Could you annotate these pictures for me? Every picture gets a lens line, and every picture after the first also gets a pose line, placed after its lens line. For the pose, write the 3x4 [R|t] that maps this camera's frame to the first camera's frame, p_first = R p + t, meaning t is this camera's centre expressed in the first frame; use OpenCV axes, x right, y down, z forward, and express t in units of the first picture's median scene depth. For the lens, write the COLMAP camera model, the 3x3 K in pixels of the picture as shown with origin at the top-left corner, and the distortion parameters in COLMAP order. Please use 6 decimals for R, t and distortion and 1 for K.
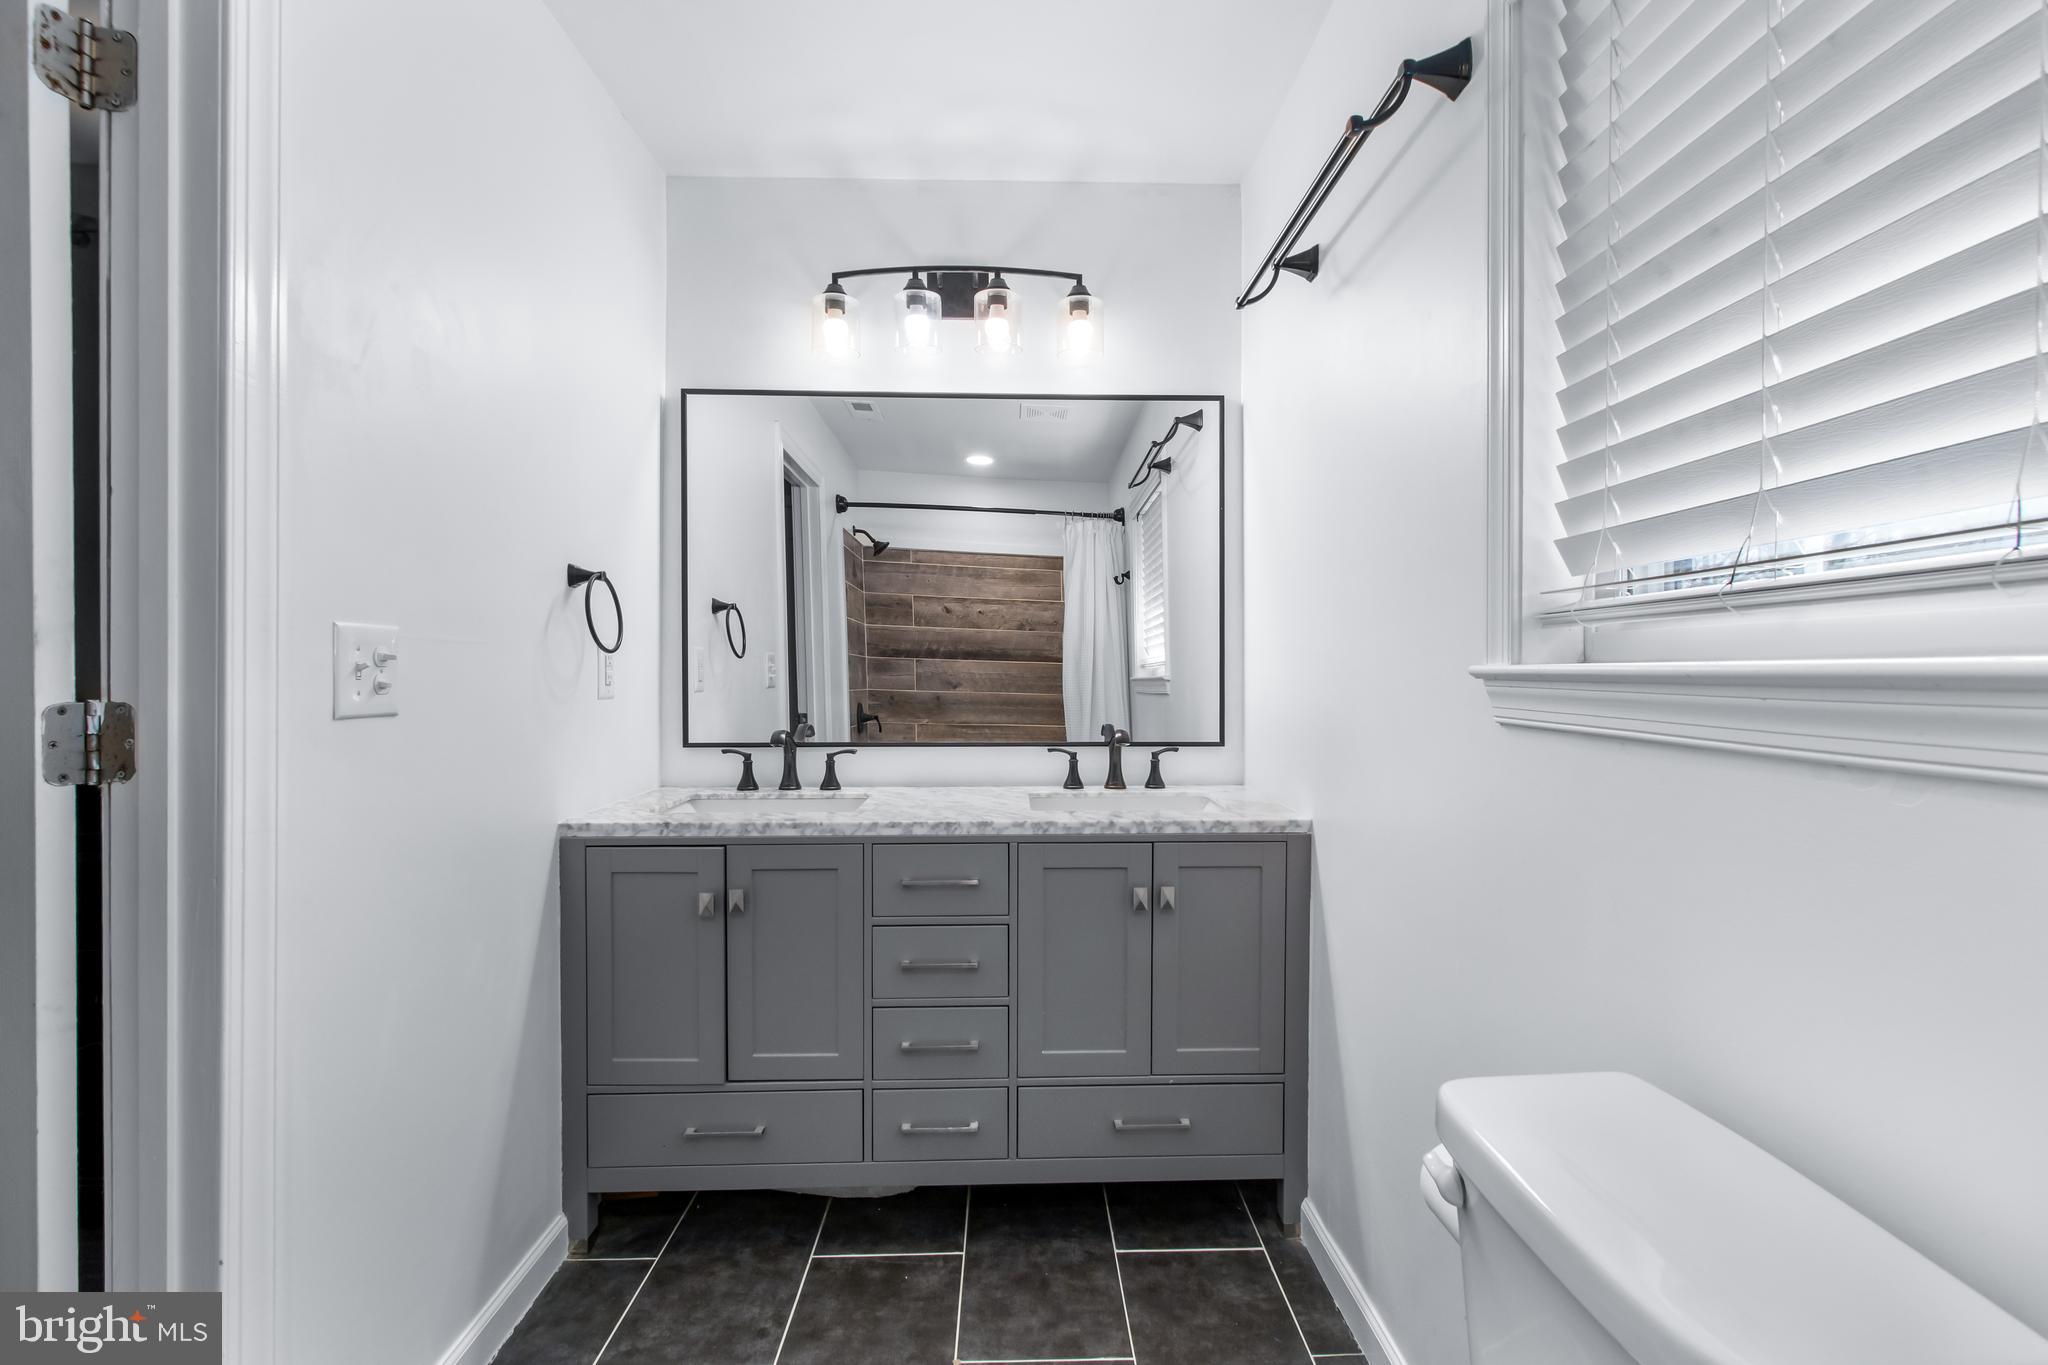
lens RADIAL K [[926.3, 0, 1031.9], [0, 926.3, 677.5], [0, 0, 1]] dist [-0.002759, -0.000261]
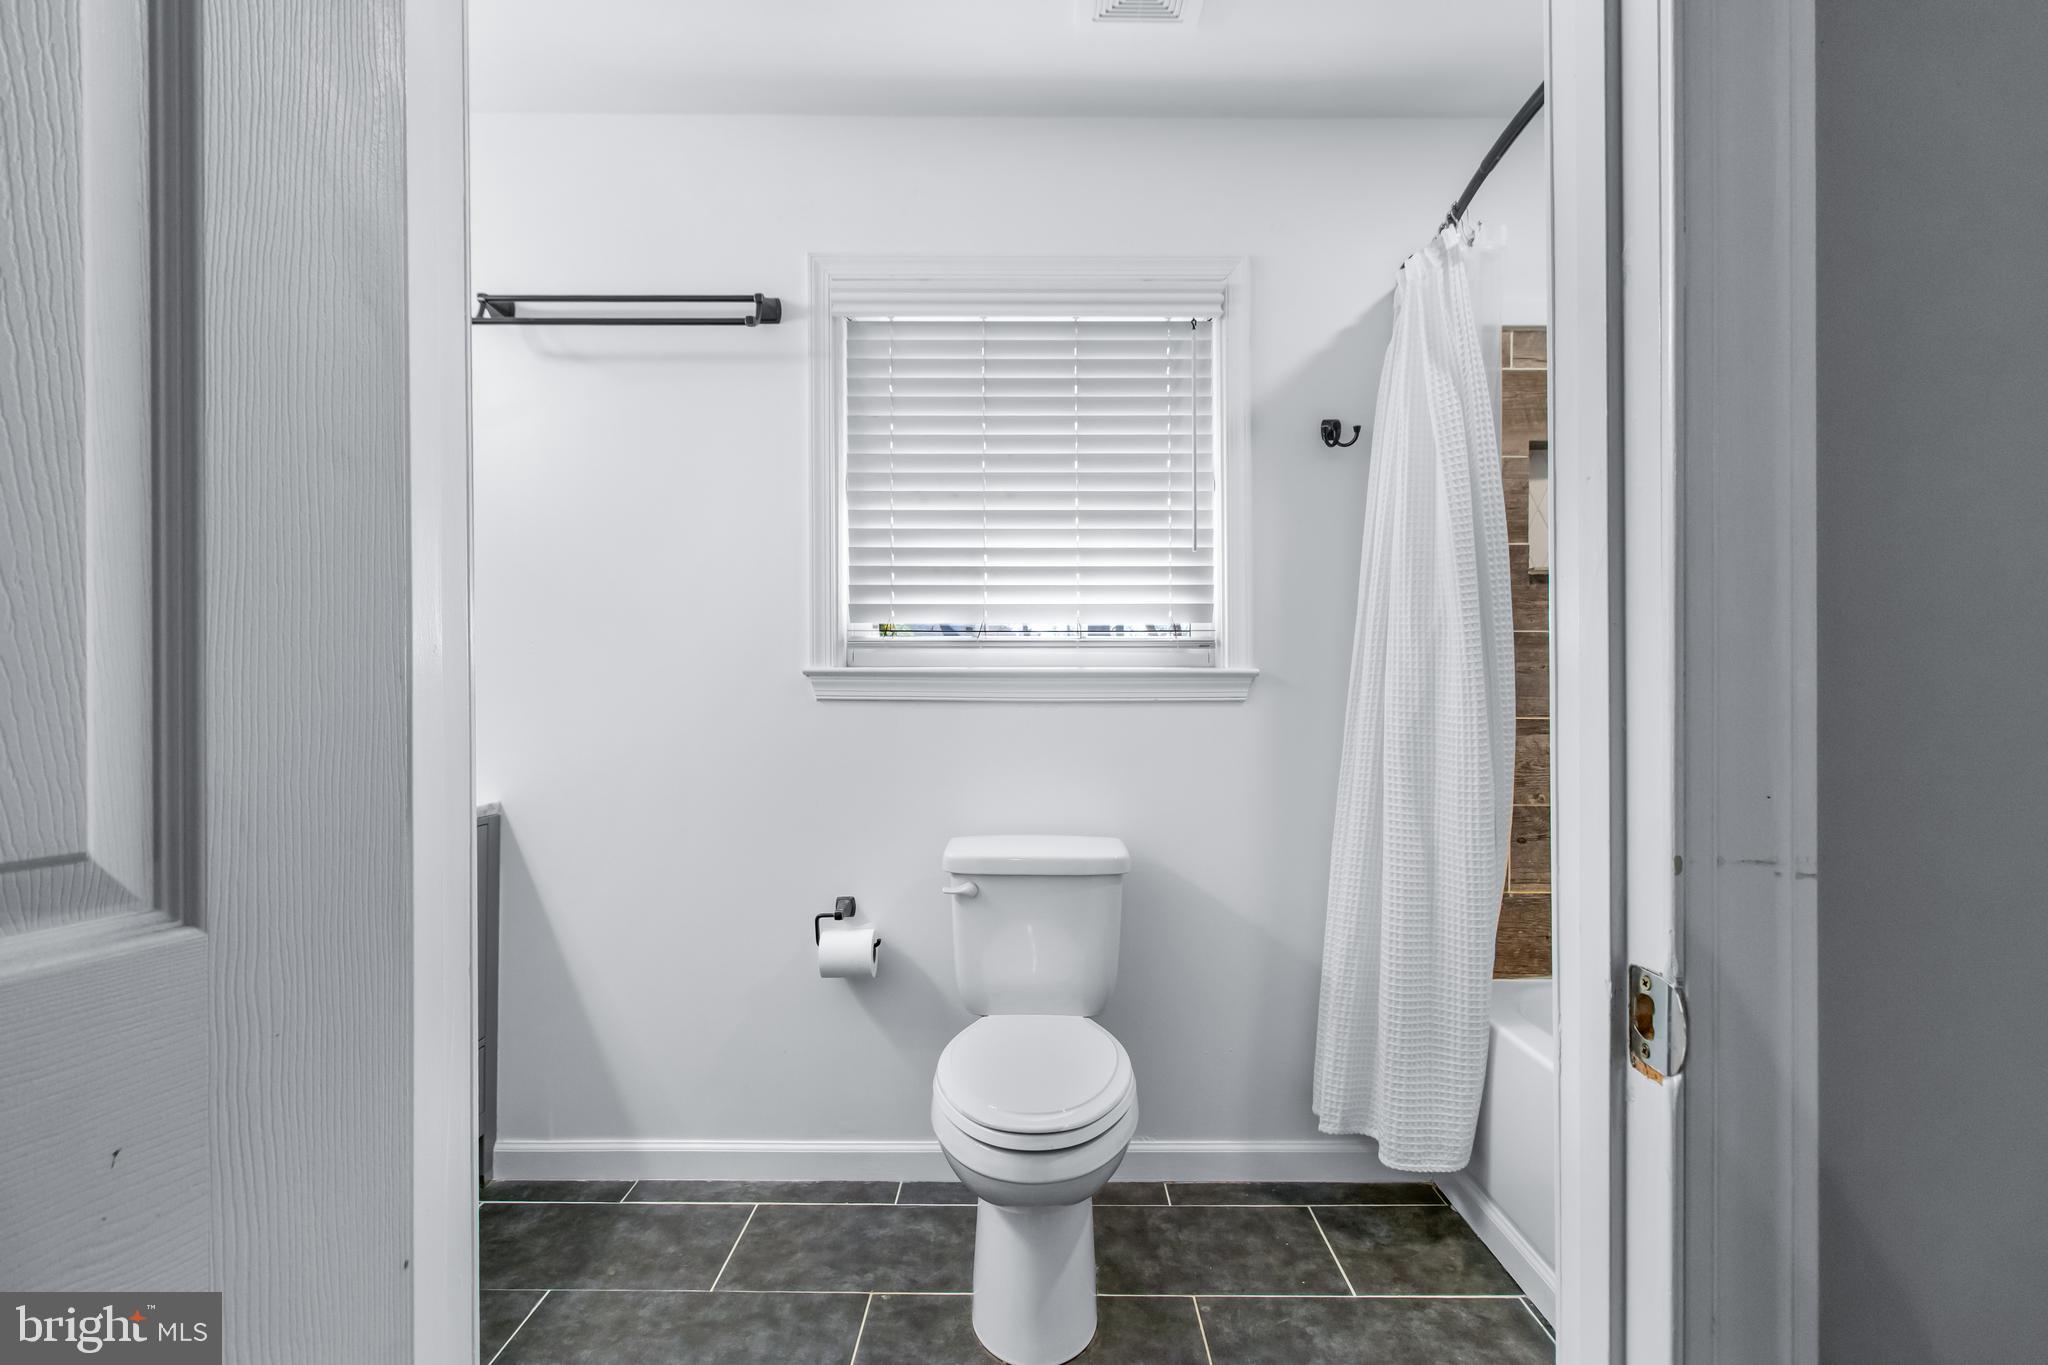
lens RADIAL K [[926.3, 0, 1031.9], [0, 926.3, 677.5], [0, 0, 1]] dist [-0.002759, -0.000261]
pose [[0.046229, 0.004538, 0.998921, -1.575568], [0.001903, 0.999987, -0.004631, 0.019318], [-0.998929, 0.002115, 0.046220, 0.605987]]
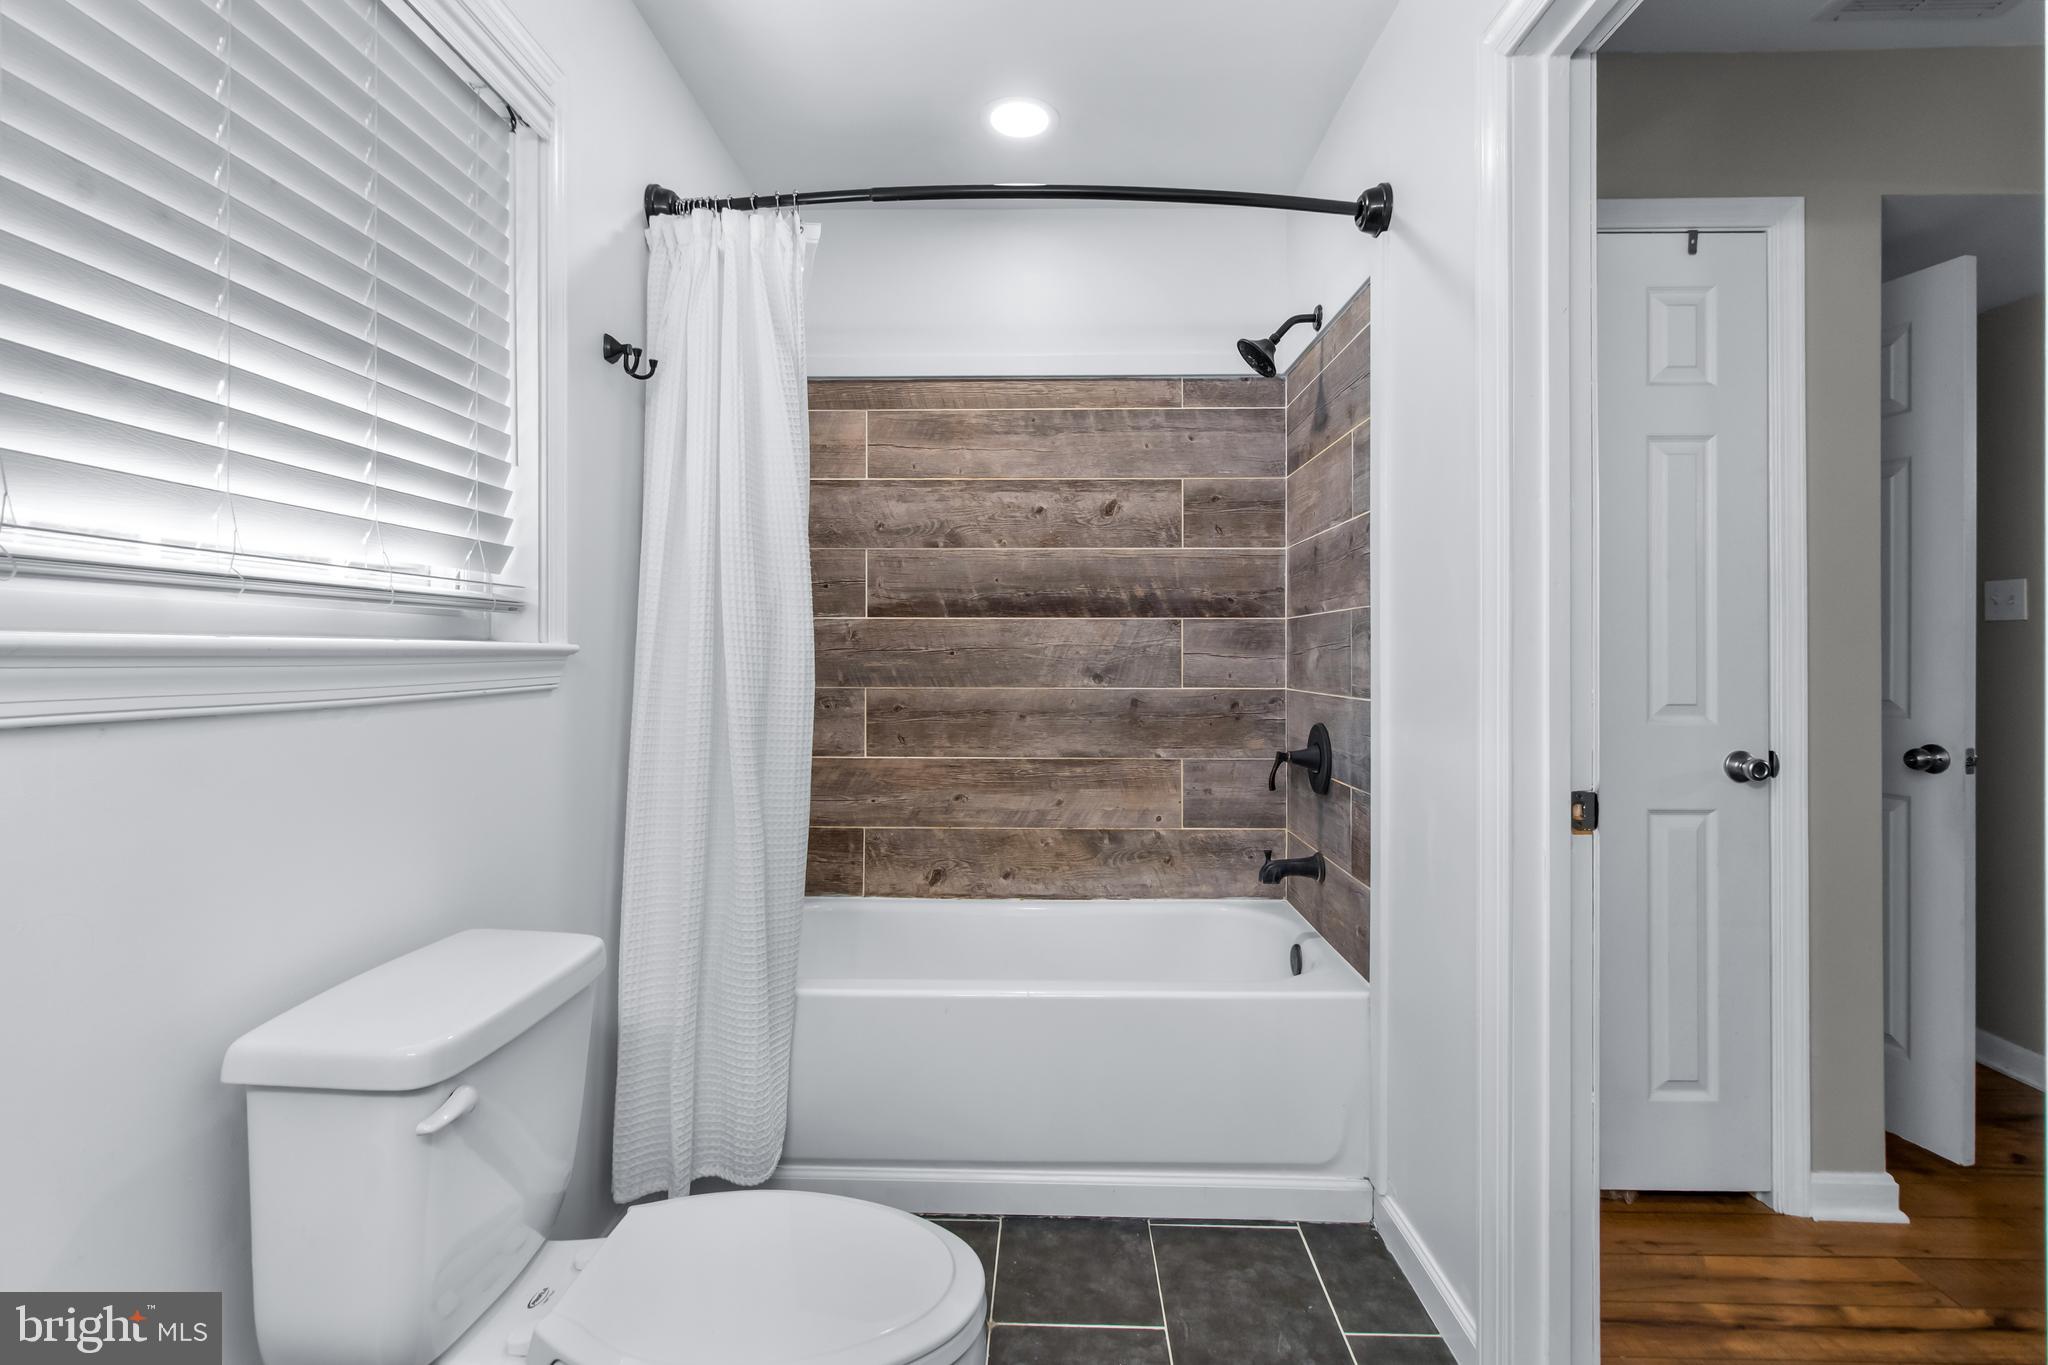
lens RADIAL K [[969.0, 0, 1020.7], [0, 969.0, 618.0], [0, 0, 1]] dist [-0.000046, -0.000076]
pose [[-0.997681, 0.000835, 0.068056, -0.255270], [-0.001455, 0.999435, -0.033591, -0.001186], [-0.068046, -0.033612, -0.997116, 1.782311]]
